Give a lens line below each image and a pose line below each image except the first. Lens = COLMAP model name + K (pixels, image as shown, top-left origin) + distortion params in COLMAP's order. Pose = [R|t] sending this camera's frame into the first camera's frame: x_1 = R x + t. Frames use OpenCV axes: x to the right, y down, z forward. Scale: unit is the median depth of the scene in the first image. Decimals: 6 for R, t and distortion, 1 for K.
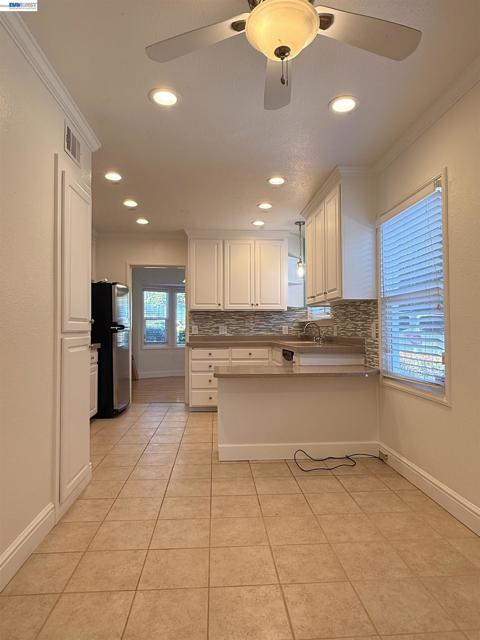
lens RADIAL K [[395.8, 0, 240.0], [0, 395.8, 320.0], [0, 0, 1]] dist [0.002258, 0.000513]
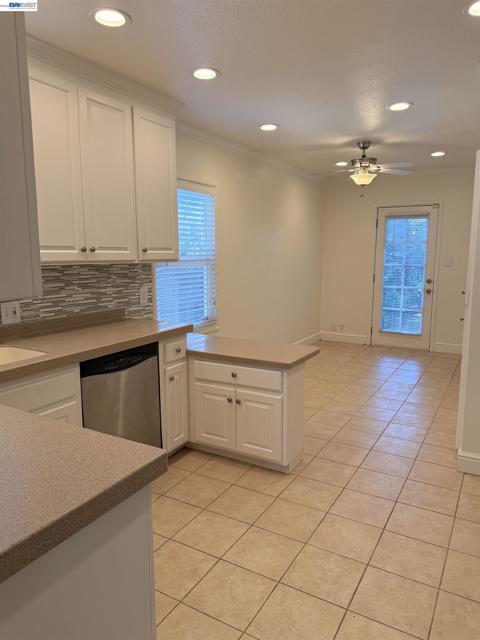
lens RADIAL K [[460.4, 0, 240.0], [0, 460.4, 320.0], [0, 0, 1]] dist [0.047062, -0.000320]
pose [[-0.829750, -0.079331, 0.552468, -0.491303], [-0.005913, 0.991041, 0.133427, -0.067811], [-0.558104, 0.107444, -0.822786, 1.973819]]
